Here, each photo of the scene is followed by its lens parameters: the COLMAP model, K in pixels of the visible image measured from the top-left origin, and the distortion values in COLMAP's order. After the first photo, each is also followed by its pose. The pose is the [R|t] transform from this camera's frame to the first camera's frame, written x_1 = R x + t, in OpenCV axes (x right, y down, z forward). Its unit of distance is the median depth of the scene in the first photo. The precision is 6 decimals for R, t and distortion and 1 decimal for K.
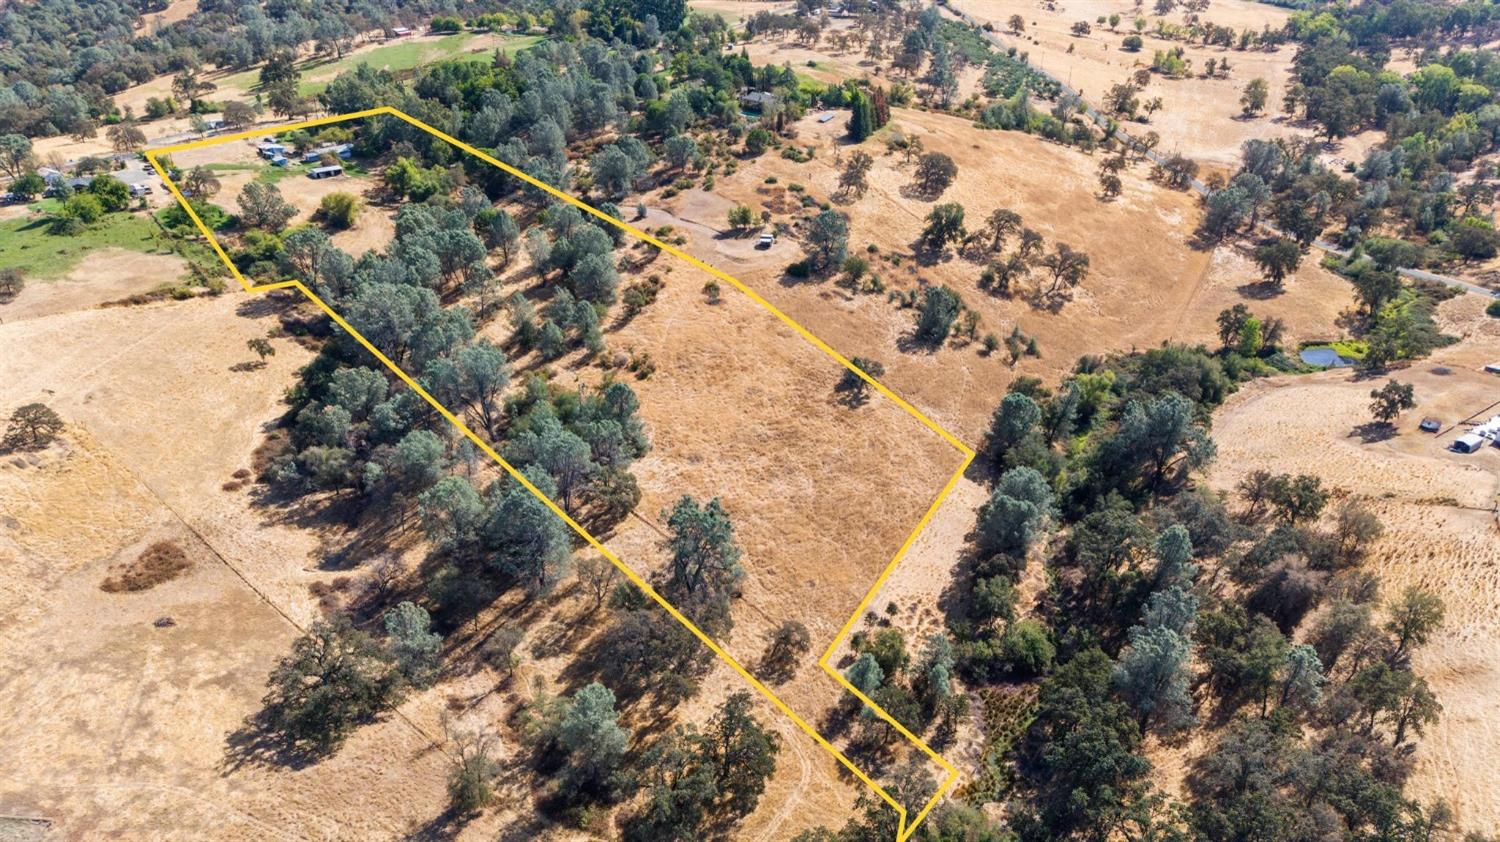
lens RADIAL K [[1098.6, 0, 750.0], [0, 1098.6, 421.0], [0, 0, 1]] dist [0.069333, -0.062619]
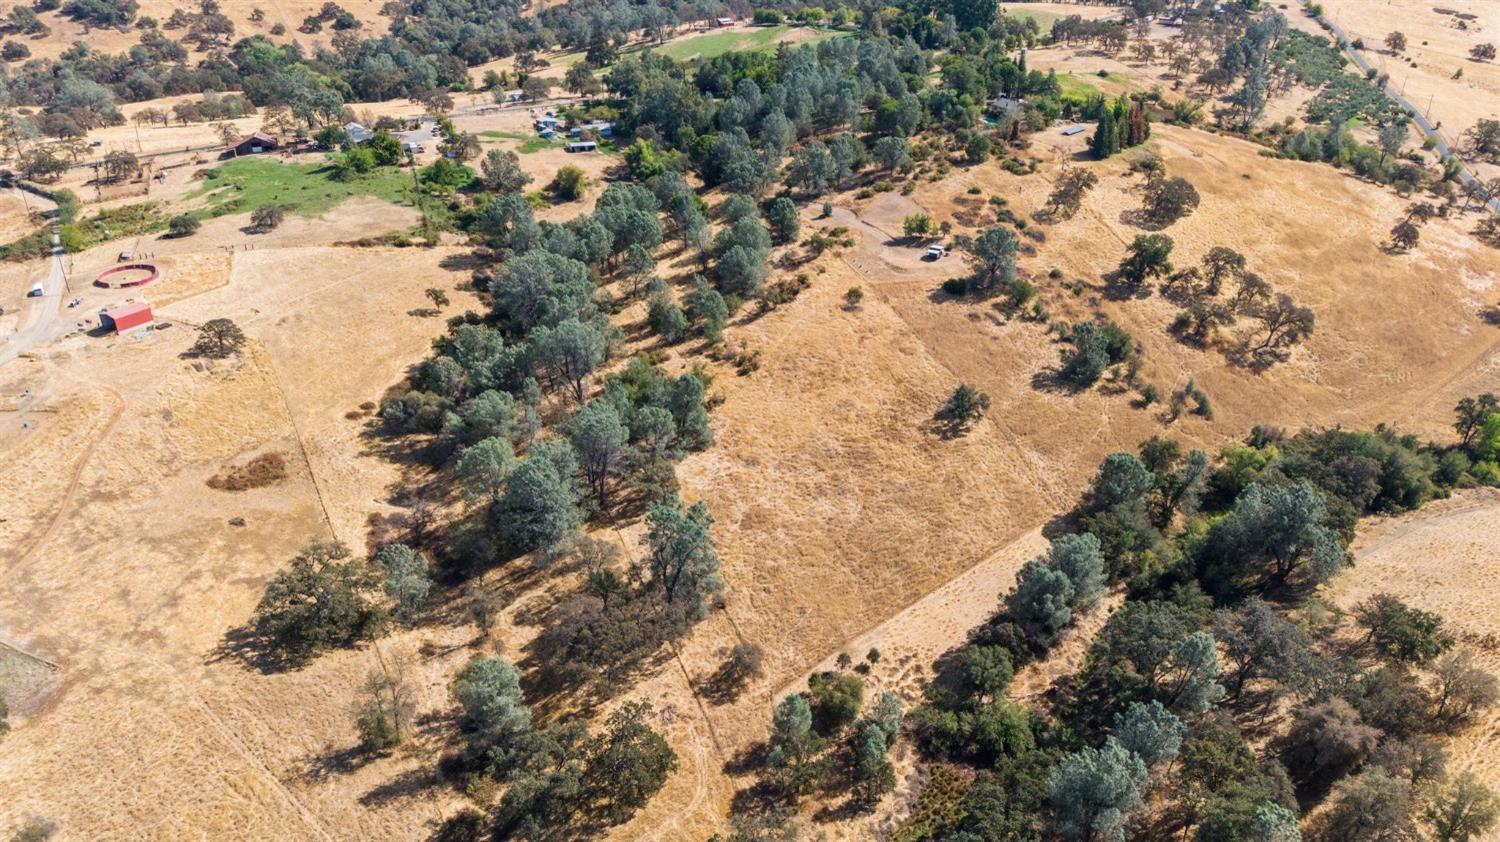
lens RADIAL K [[1098.6, 0, 750.0], [0, 1098.6, 421.0], [0, 0, 1]] dist [0.069333, -0.062619]
pose [[0.937576, 0.159011, -0.309299, 0.187030], [-0.159076, 0.986945, 0.025185, -0.019952], [0.309266, 0.025589, 0.950631, 0.054560]]
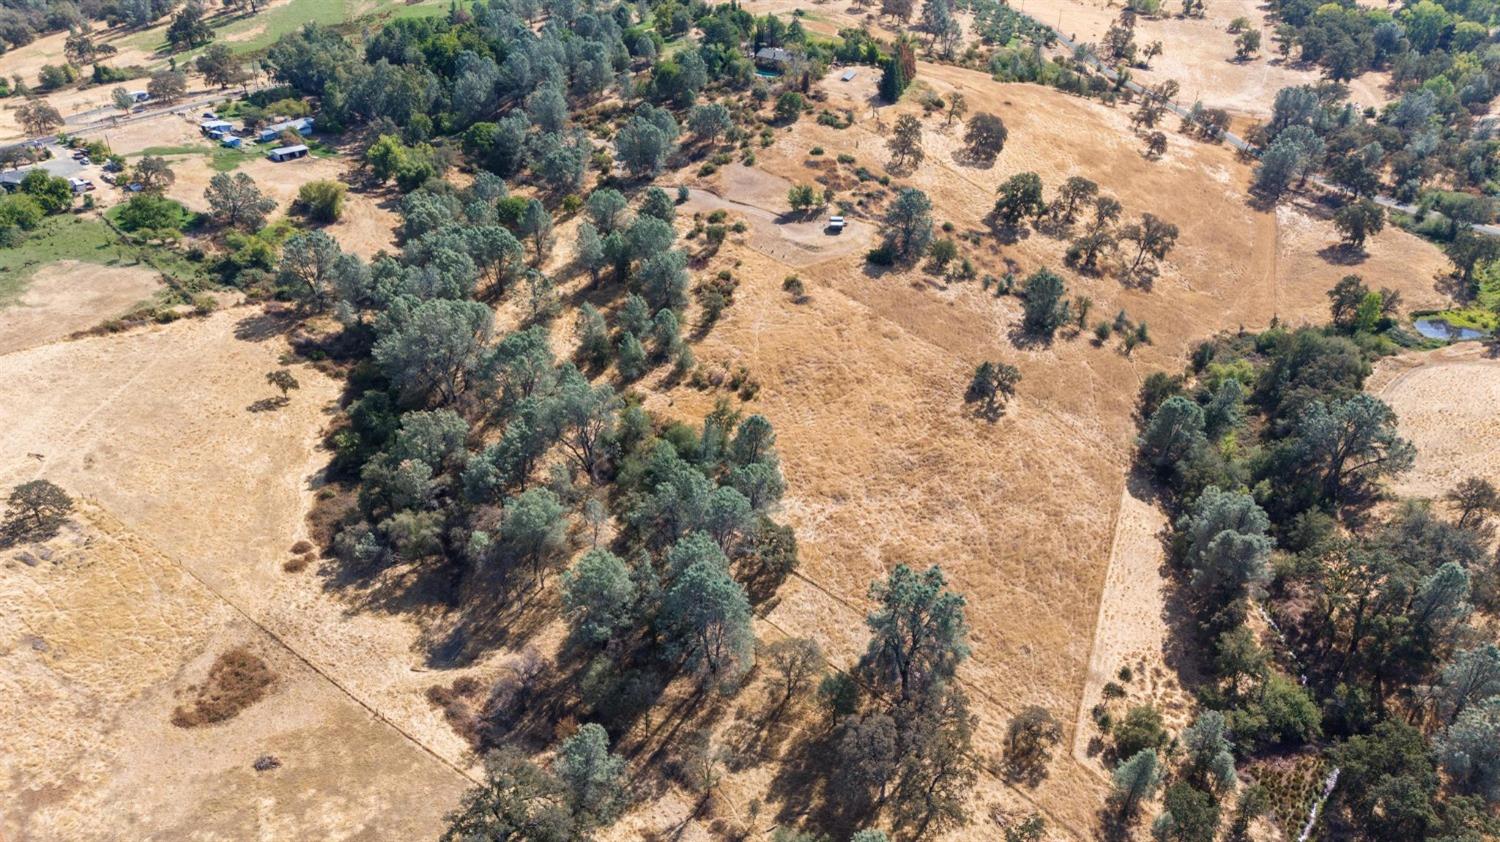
lens RADIAL K [[1098.6, 0, 750.0], [0, 1098.6, 421.0], [0, 0, 1]] dist [0.069333, -0.062619]
pose [[0.993853, -0.053813, 0.096751, -0.154451], [0.048747, 0.997351, 0.053994, -0.057787], [-0.099400, -0.048945, 0.993843, 0.114837]]
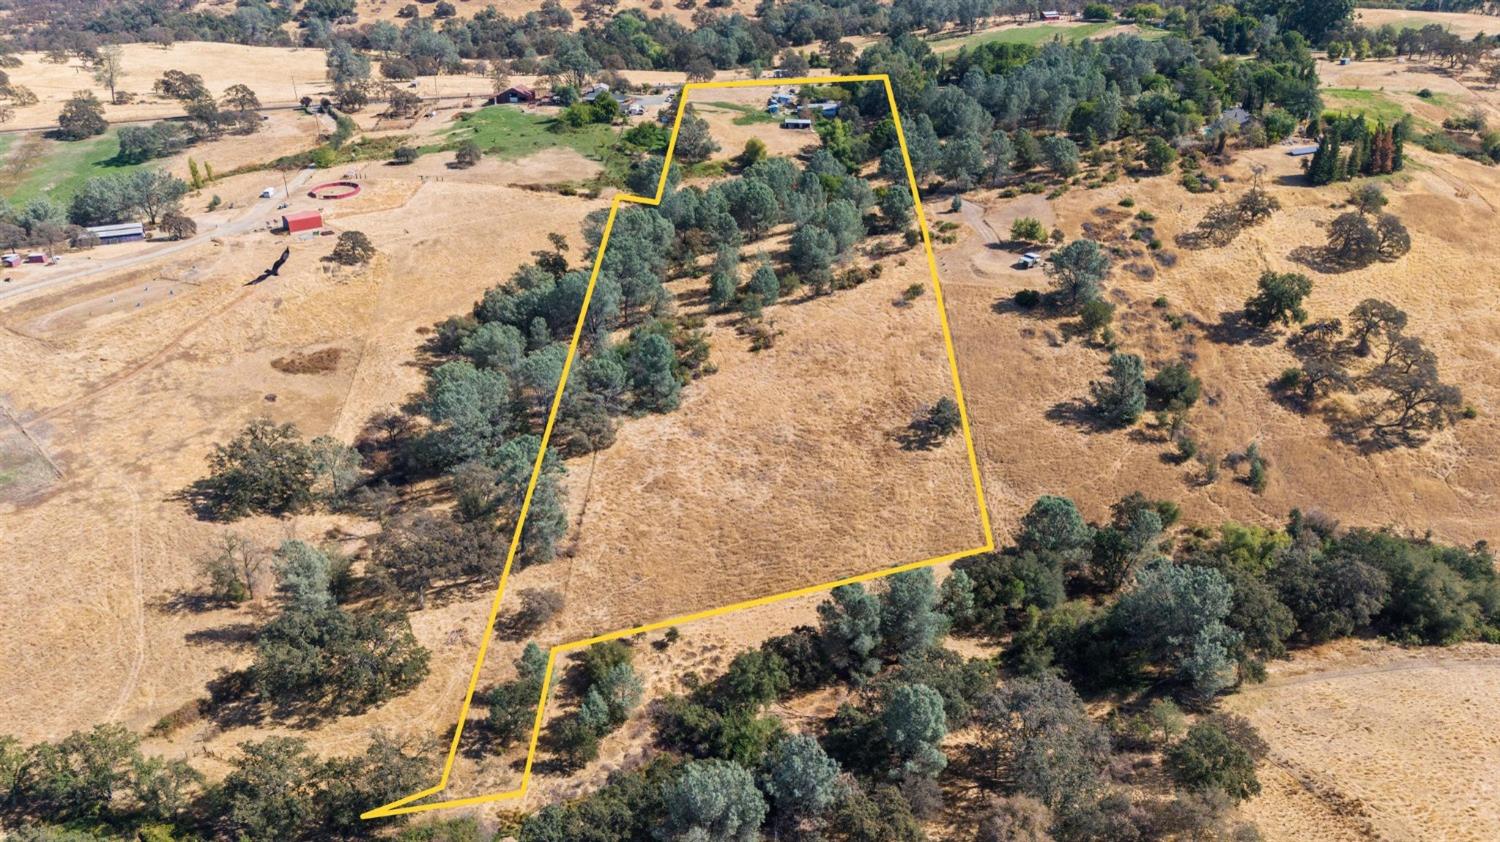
lens RADIAL K [[1098.6, 0, 750.0], [0, 1098.6, 421.0], [0, 0, 1]] dist [0.069333, -0.062619]
pose [[0.726897, 0.318456, -0.608445, 0.436476], [-0.317202, 0.941503, 0.113821, -0.076587], [0.609100, 0.110264, 0.785391, 0.202870]]
